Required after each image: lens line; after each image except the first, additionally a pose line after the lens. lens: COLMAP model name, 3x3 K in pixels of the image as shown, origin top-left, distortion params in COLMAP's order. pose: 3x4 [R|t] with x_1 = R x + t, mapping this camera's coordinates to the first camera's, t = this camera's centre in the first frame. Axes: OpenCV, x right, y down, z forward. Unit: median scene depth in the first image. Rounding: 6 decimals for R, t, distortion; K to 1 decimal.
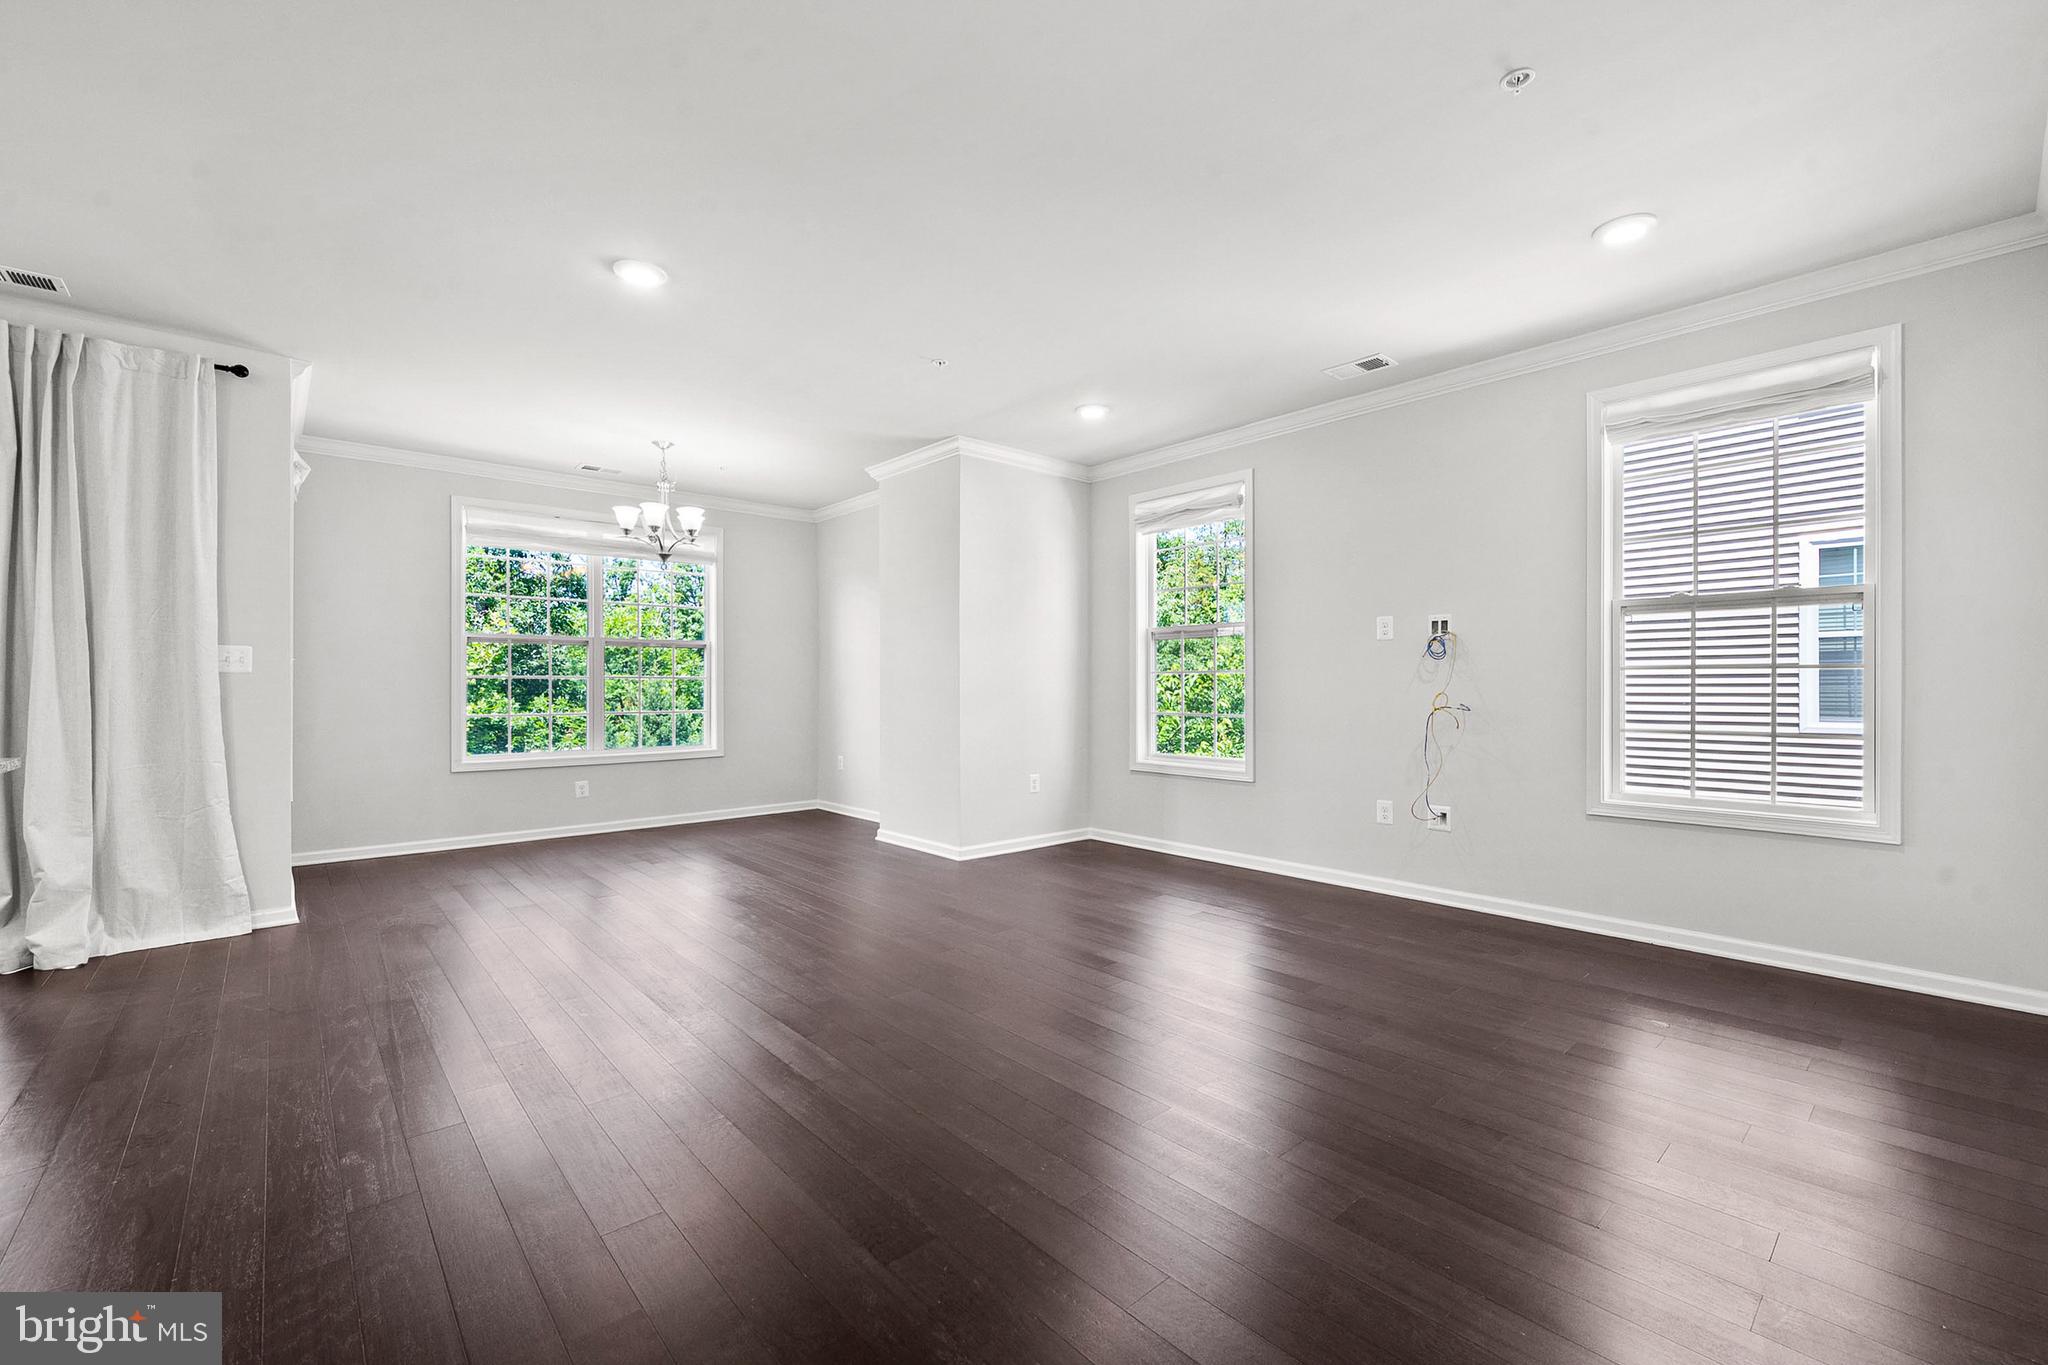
lens RADIAL K [[846.0, 0, 1030.4], [0, 846.0, 687.2], [0, 0, 1]] dist [-0.000297, -0.000789]
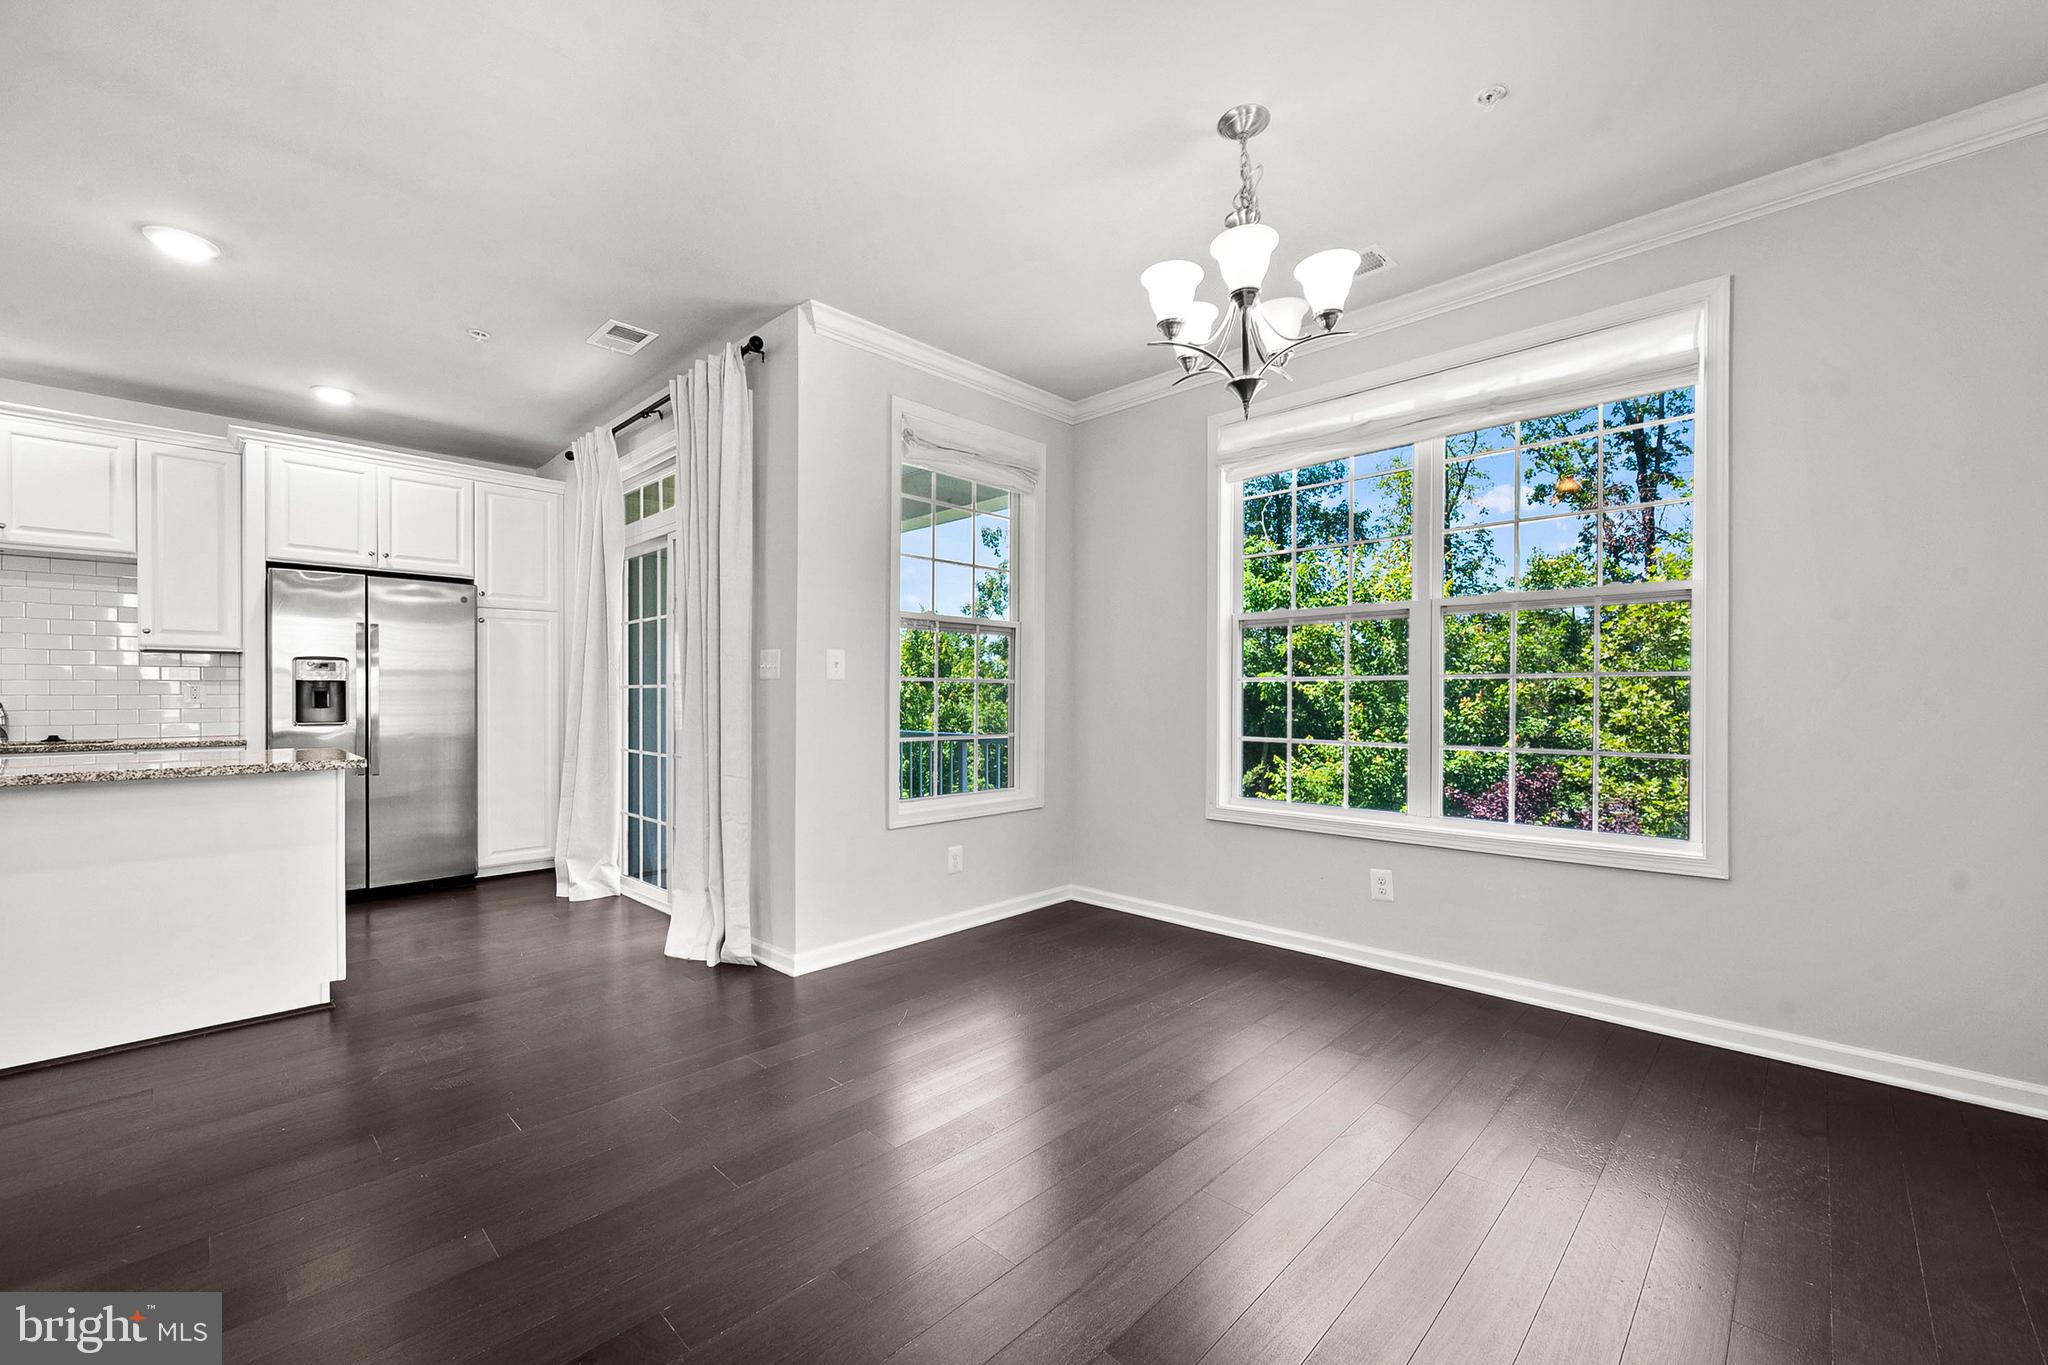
lens RADIAL K [[818.2, 0, 1033.4], [0, 818.2, 698.6], [0, 0, 1]] dist [0.000845, -0.001458]
pose [[0.075936, 0.005163, -0.997099, -0.032355], [0.000203, 0.999986, 0.005193, -0.001801], [0.997113, -0.000597, 0.075934, 0.838907]]
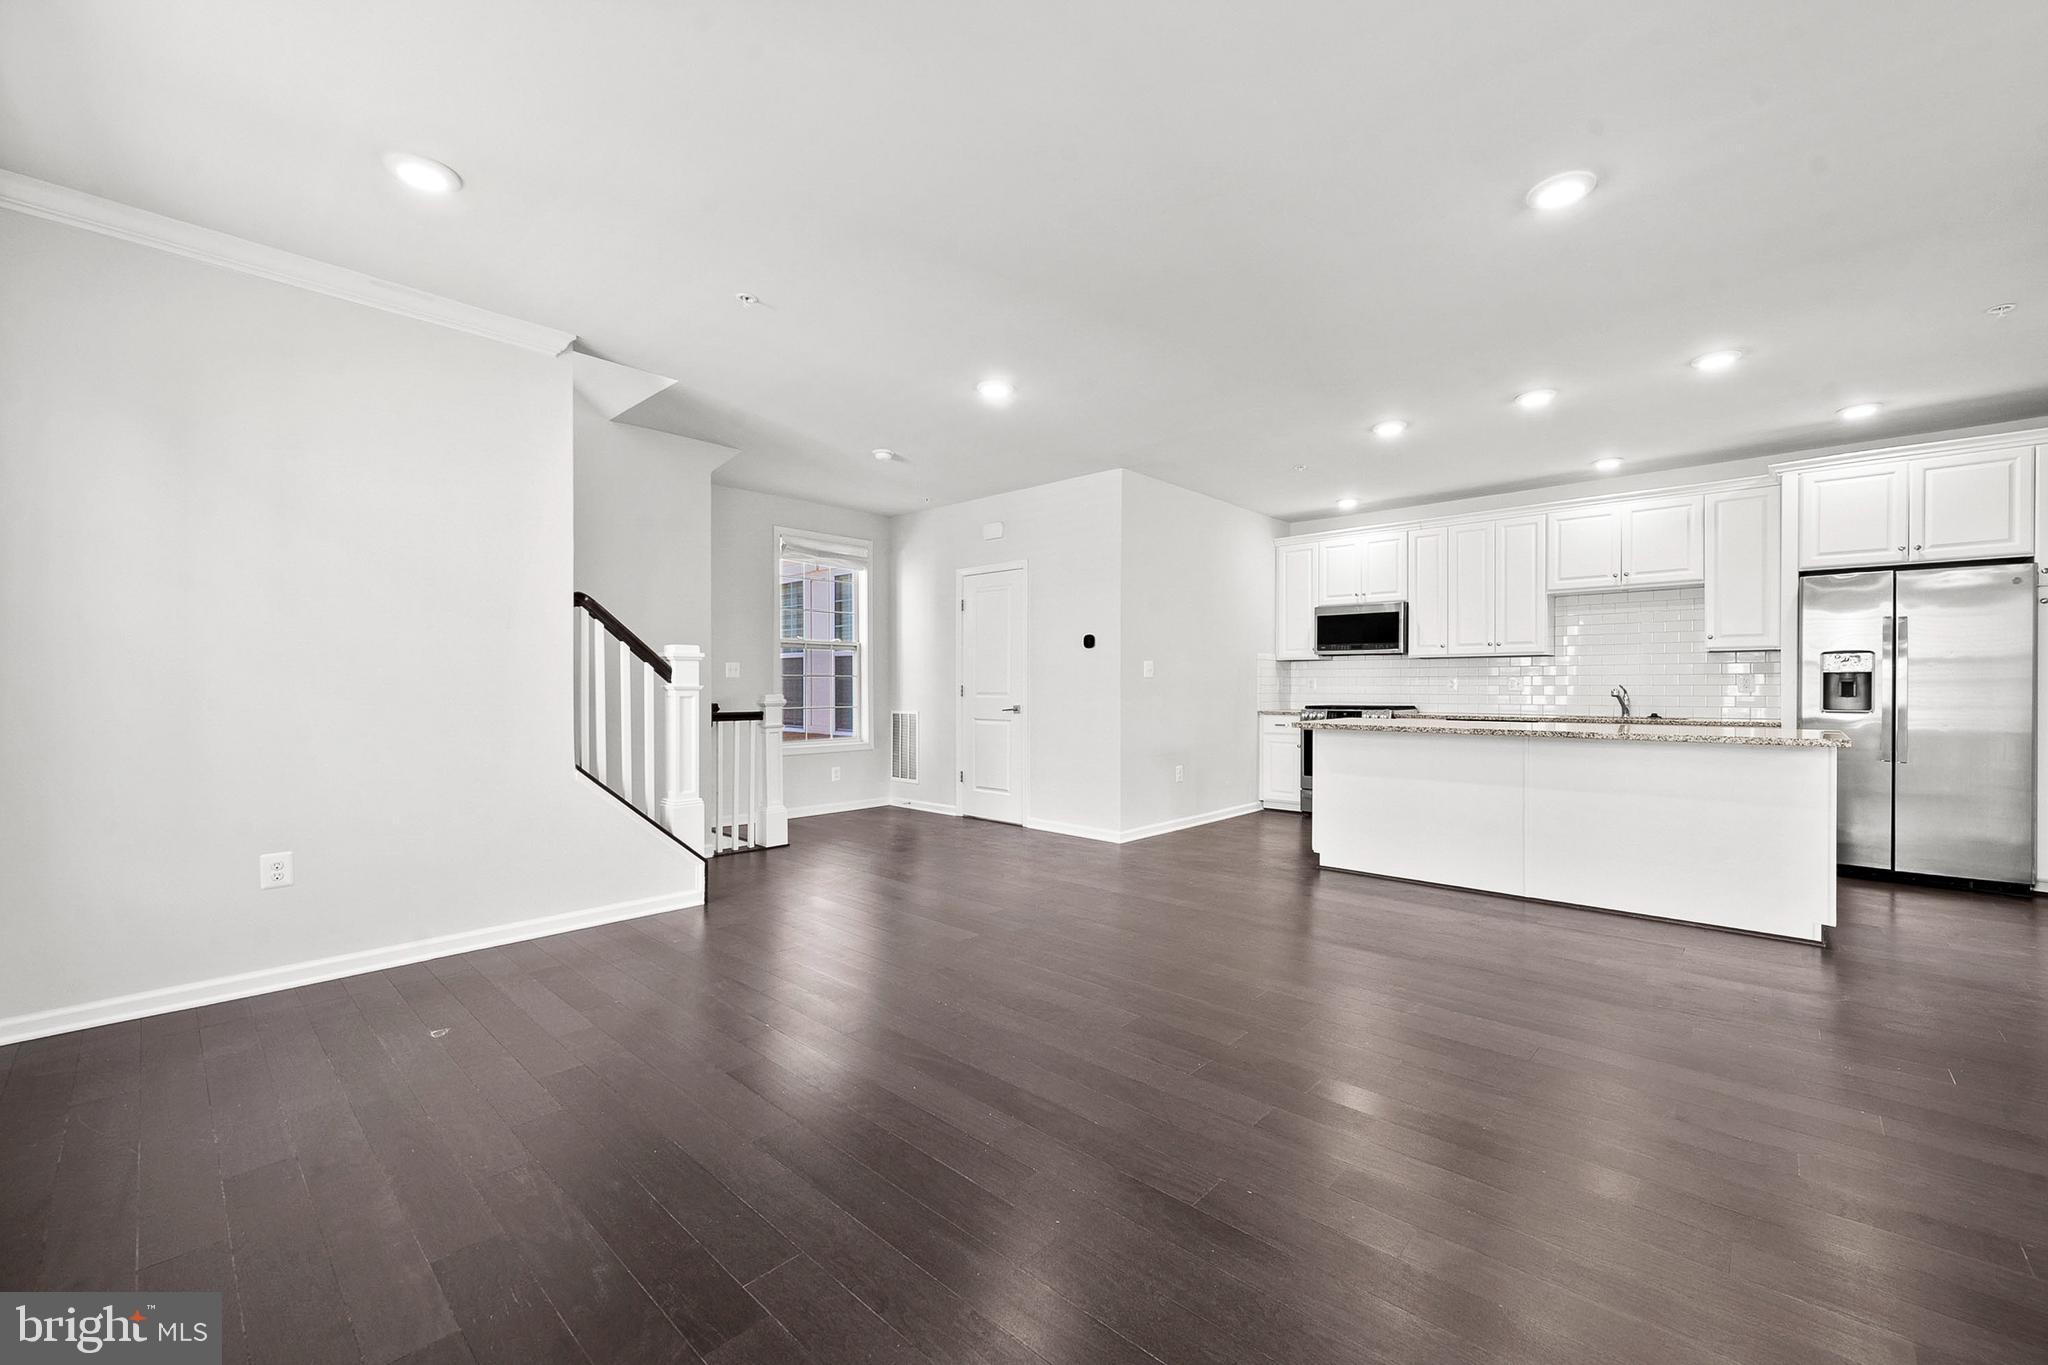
lens RADIAL K [[818.2, 0, 1026.1], [0, 818.2, 689.9], [0, 0, 1]] dist [0.000845, -0.001458]
pose [[-0.995647, 0.001295, -0.093197, 0.078523], [0.000810, 0.999986, 0.005246, -0.001702], [0.093202, 0.005147, -0.995634, 0.996026]]
